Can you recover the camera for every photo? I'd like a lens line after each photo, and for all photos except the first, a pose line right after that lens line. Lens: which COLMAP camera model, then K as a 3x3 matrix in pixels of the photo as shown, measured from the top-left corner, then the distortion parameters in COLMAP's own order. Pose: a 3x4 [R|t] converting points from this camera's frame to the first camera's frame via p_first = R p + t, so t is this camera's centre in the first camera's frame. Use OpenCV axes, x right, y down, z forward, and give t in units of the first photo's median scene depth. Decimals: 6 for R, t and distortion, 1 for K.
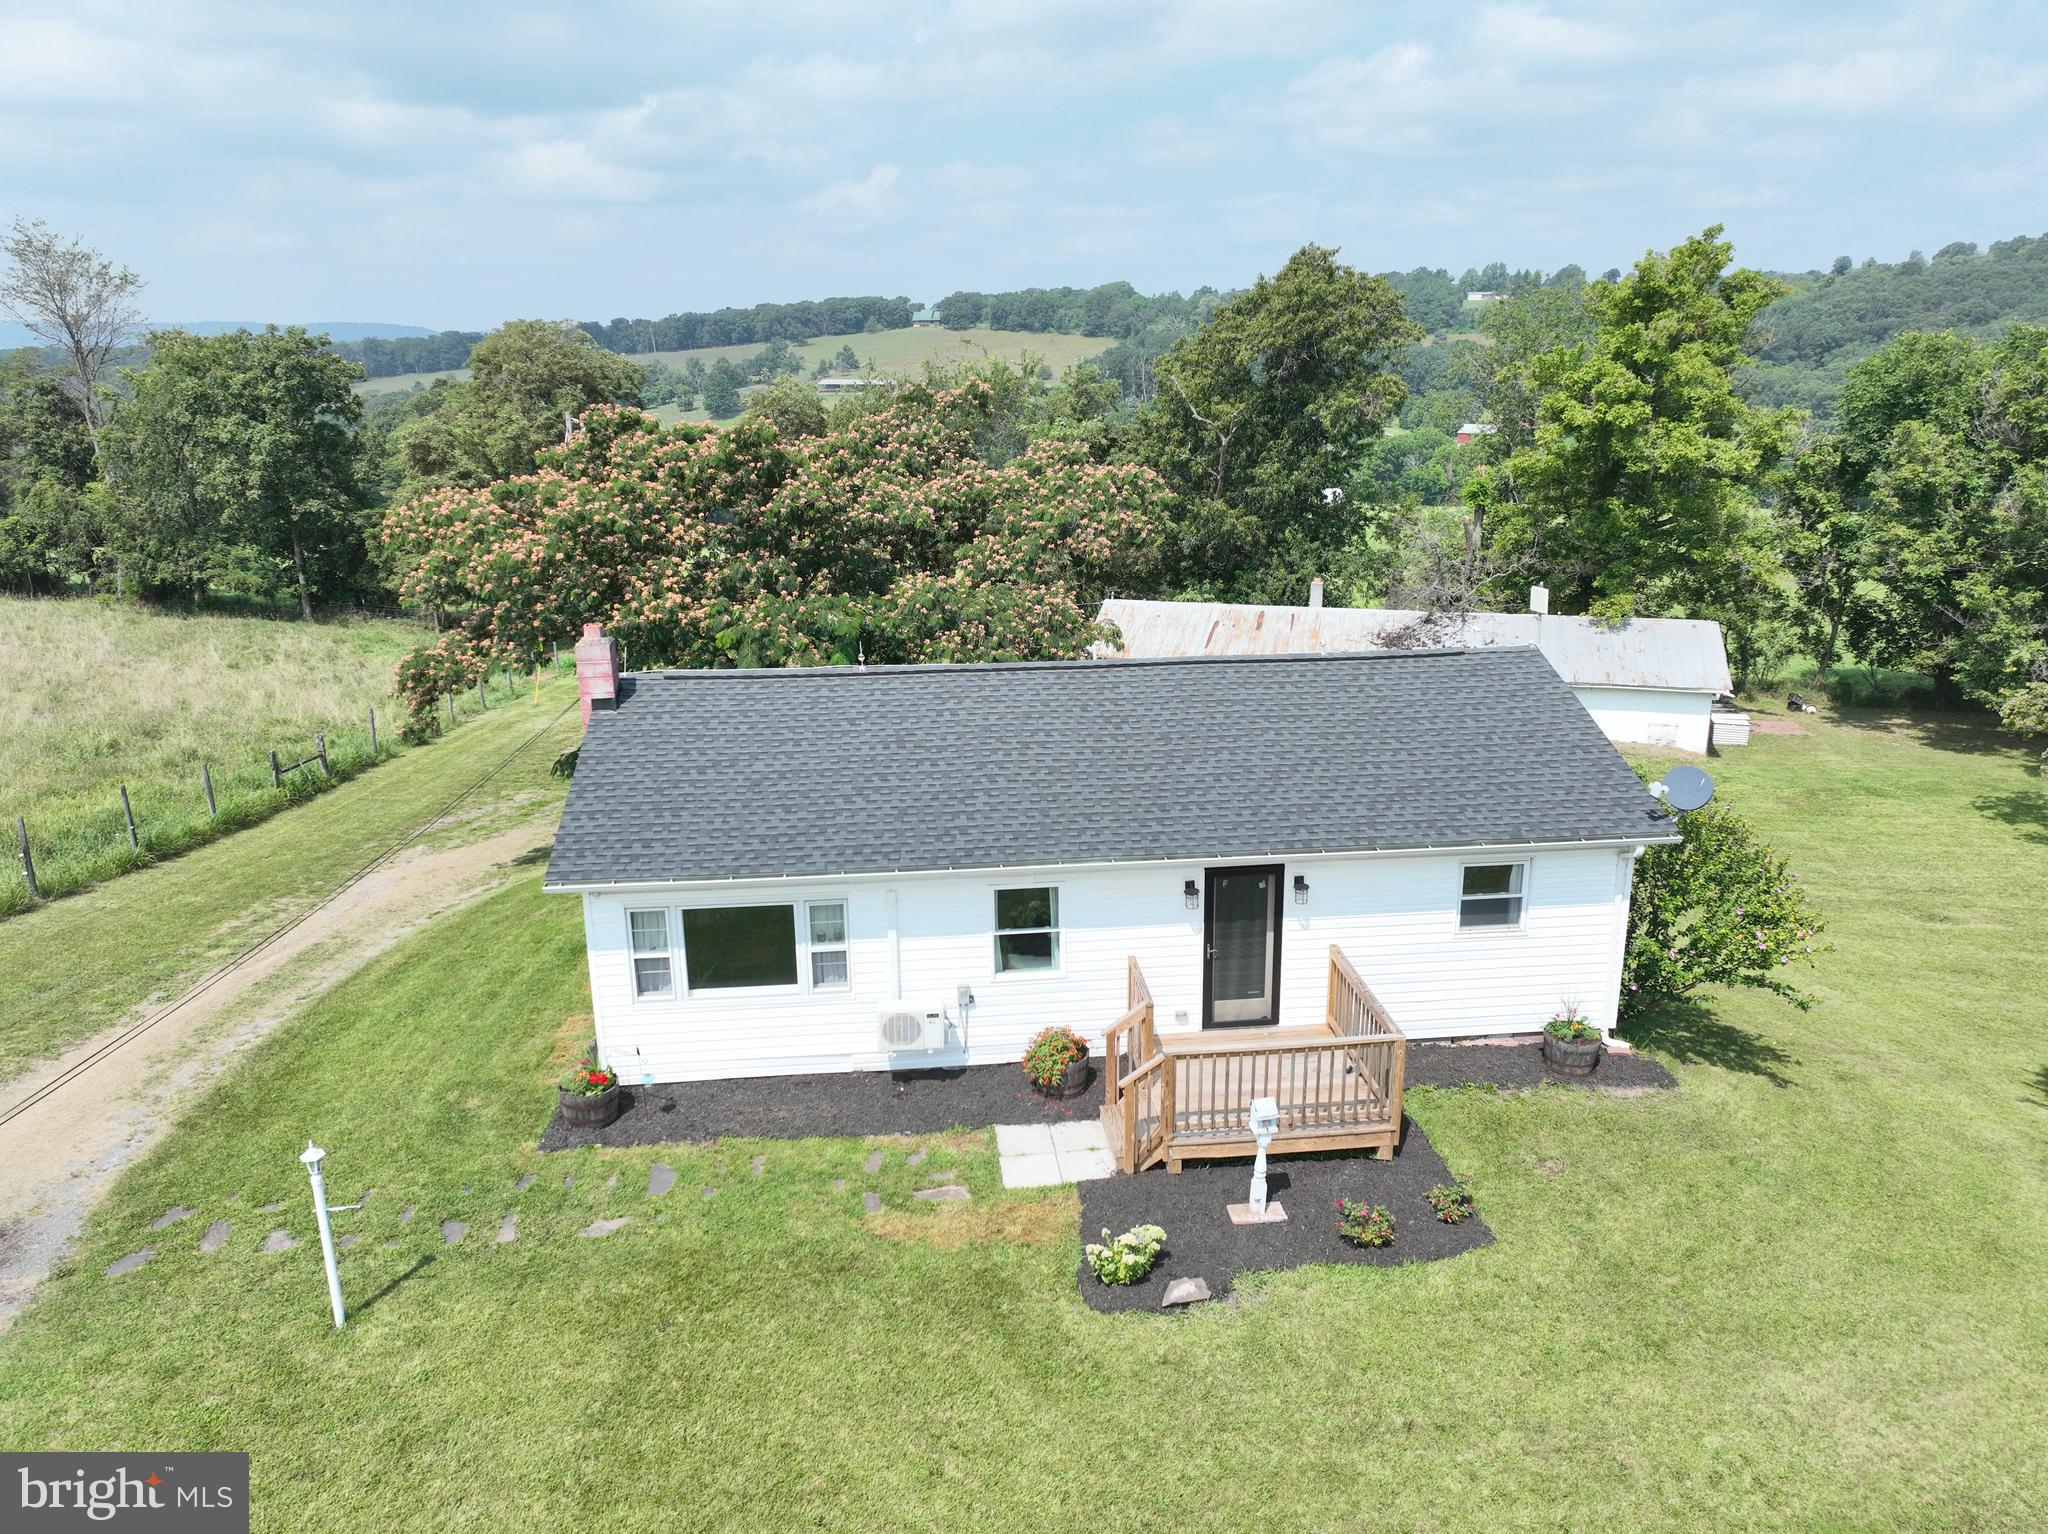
lens RADIAL K [[1441.9, 0, 1029.8], [0, 1441.9, 762.7], [0, 0, 1]] dist [-0.000669, 0.020090]
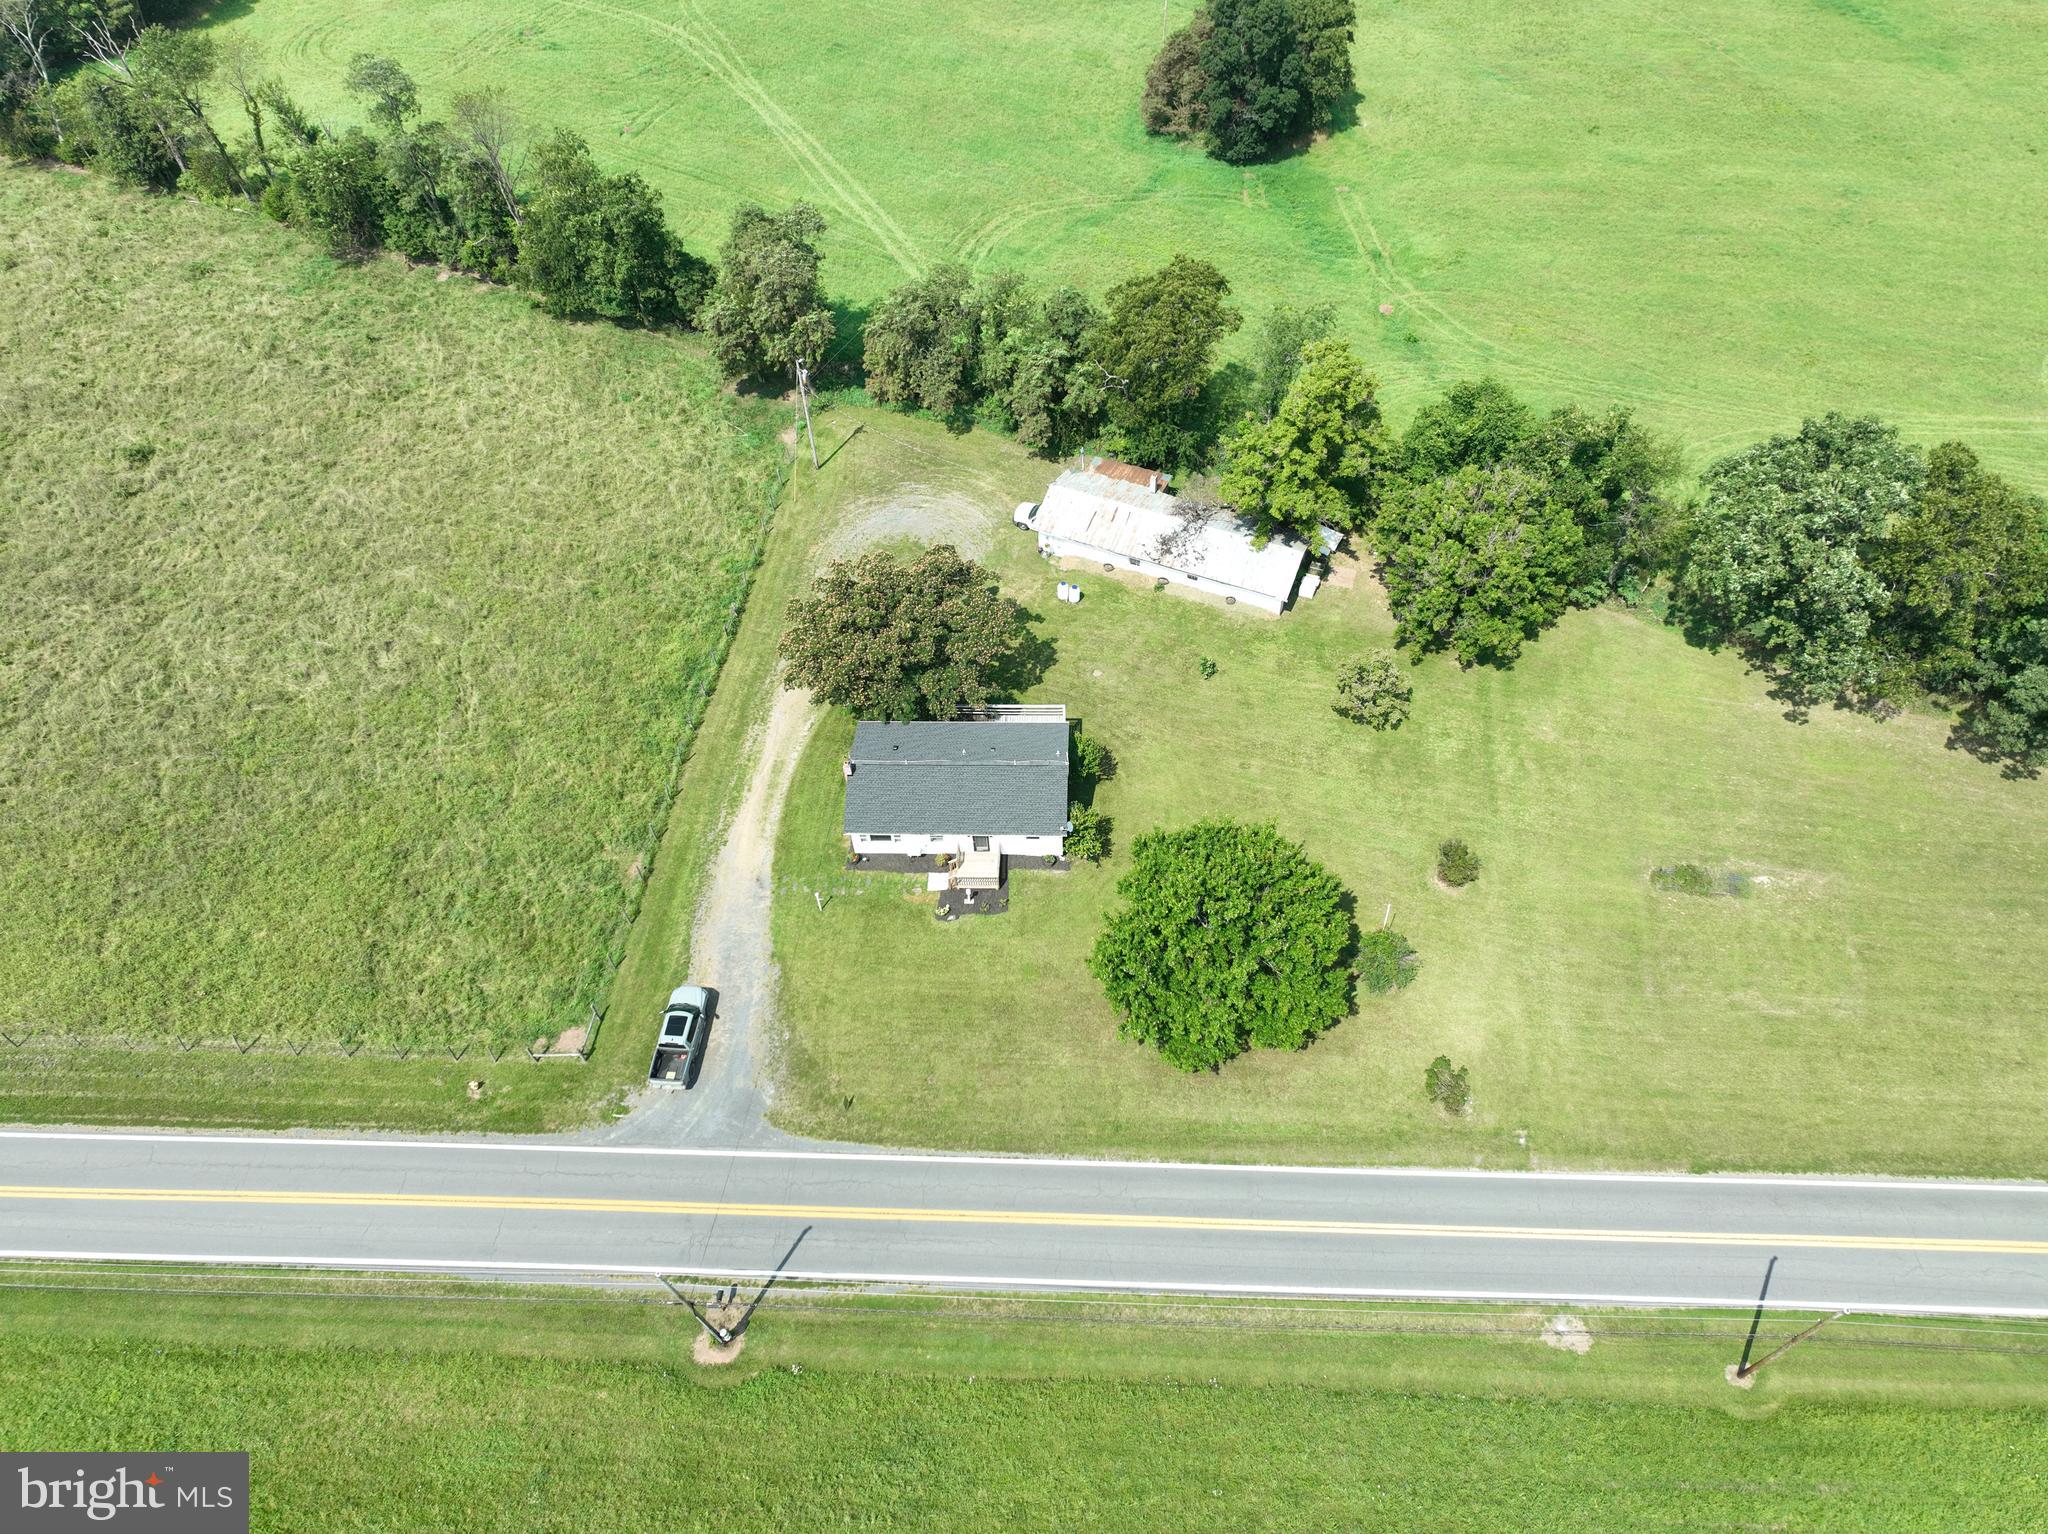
lens RADIAL K [[1441.9, 0, 1024.4], [0, 1441.9, 769.5], [0, 0, 1]] dist [-0.000669, 0.020090]
pose [[0.990601, 0.089961, -0.103035, 0.742643], [-0.011001, 0.803239, 0.595555, -2.857209], [0.136339, -0.588824, 0.796679, -2.625462]]
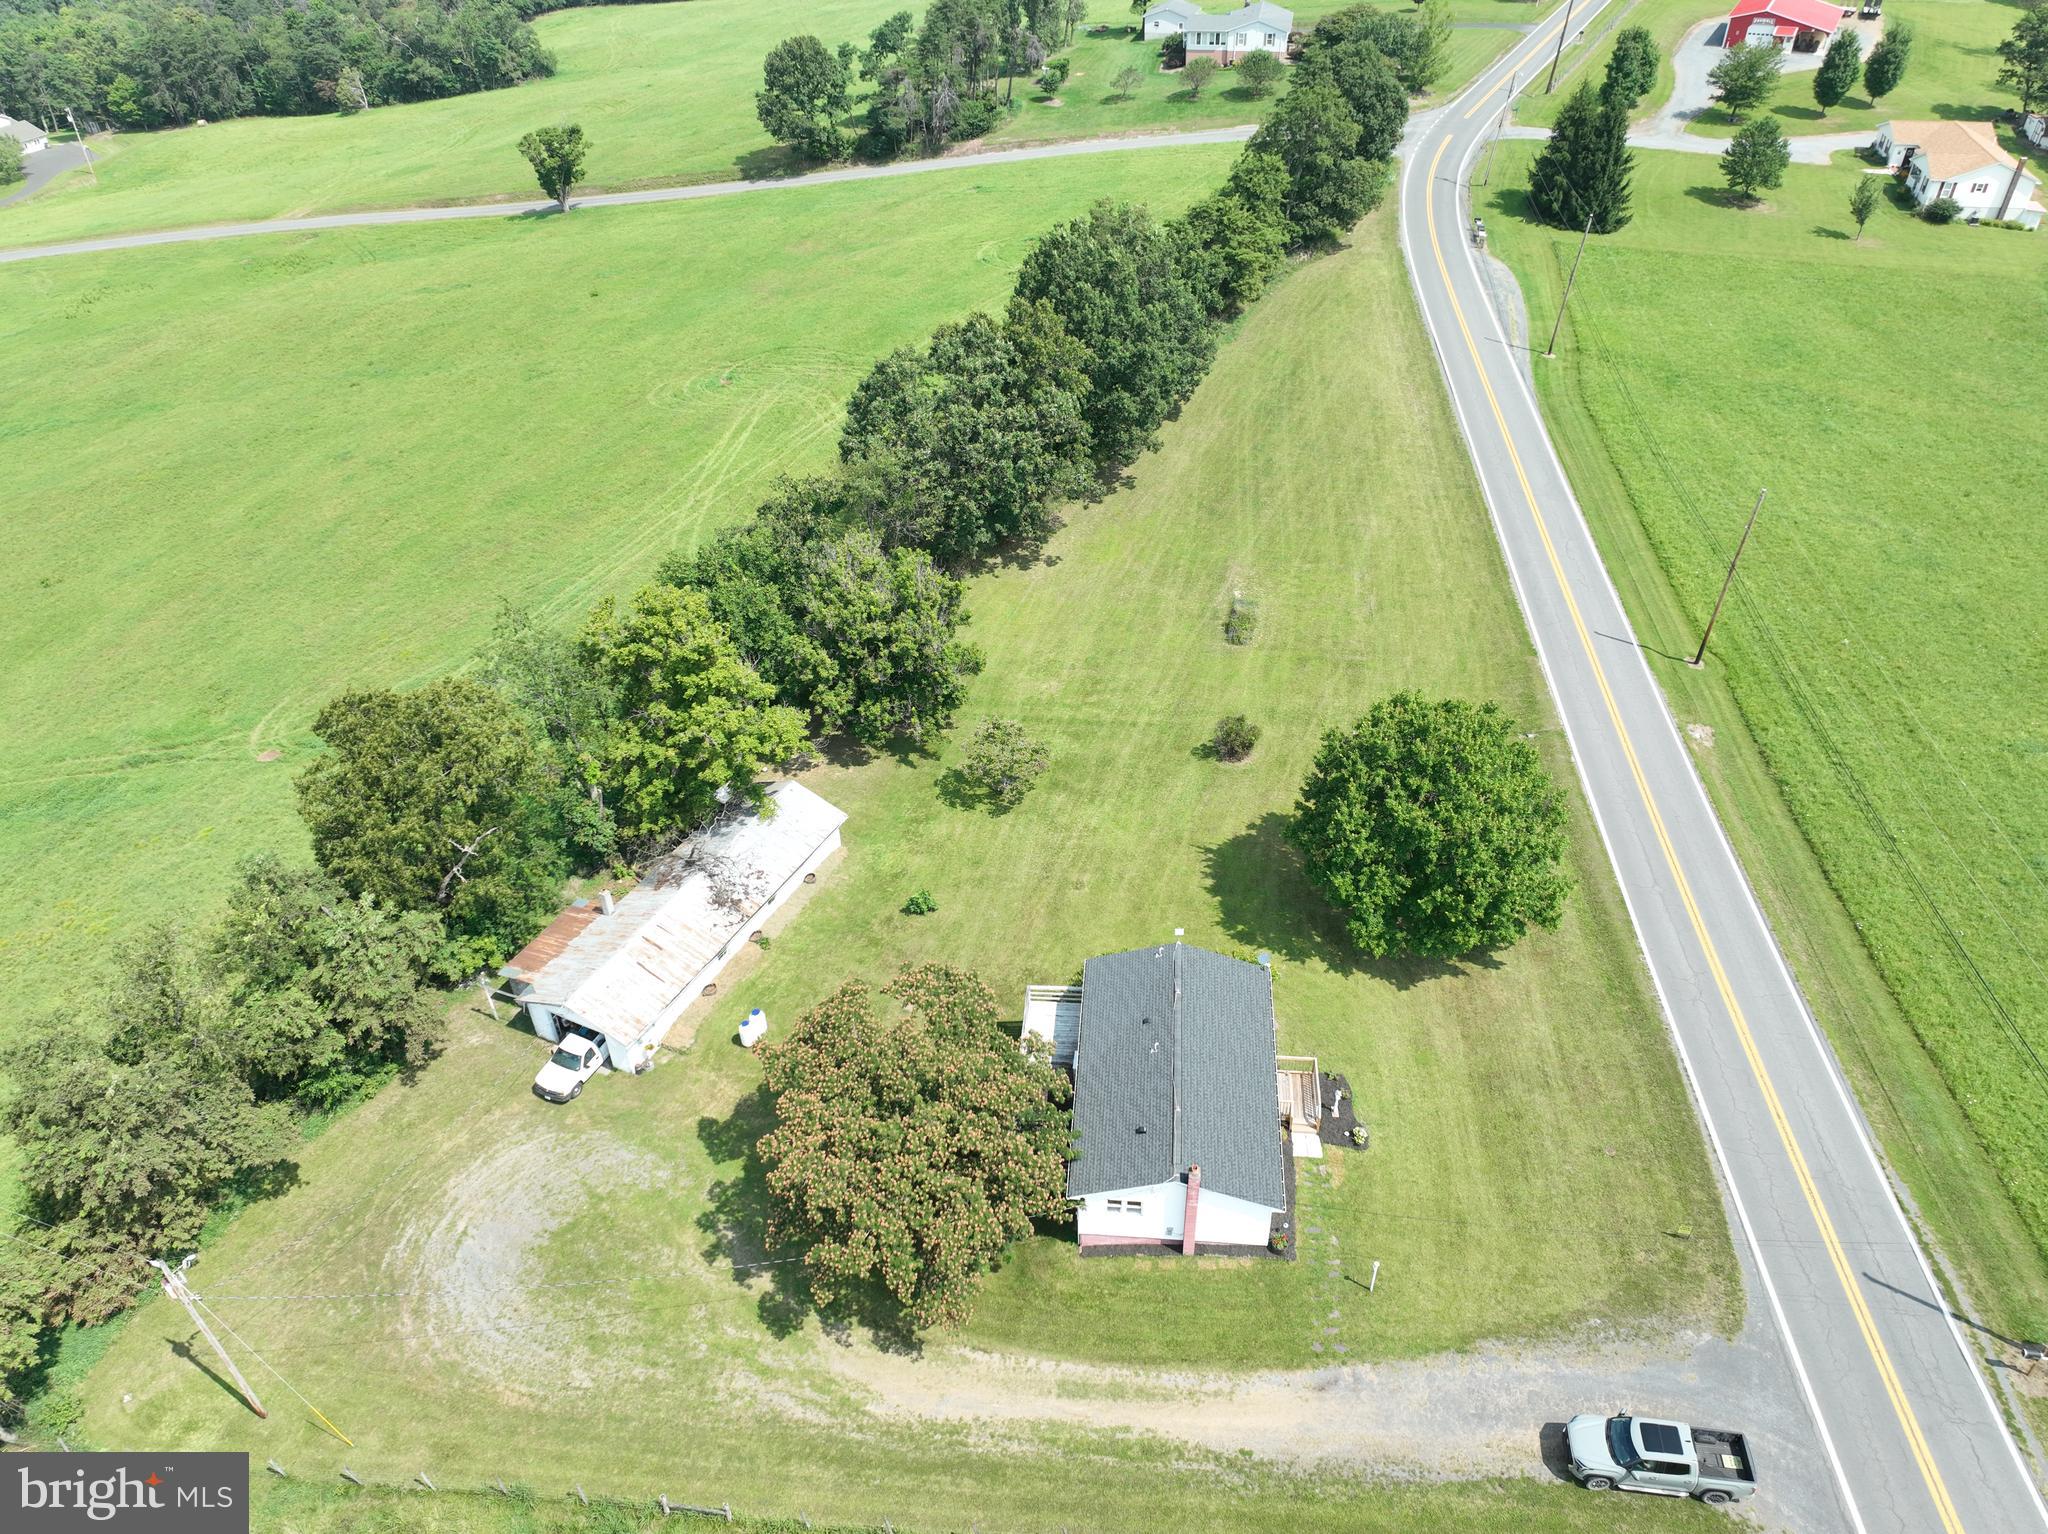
lens RADIAL K [[1441.9, 0, 1033.9], [0, 1441.9, 764.6], [0, 0, 1]] dist [-0.000669, 0.020090]
pose [[0.183285, -0.590006, 0.786320, -2.245278], [0.288251, 0.796967, 0.530806, -2.469855], [-0.939850, 0.129369, 0.316142, 0.273716]]
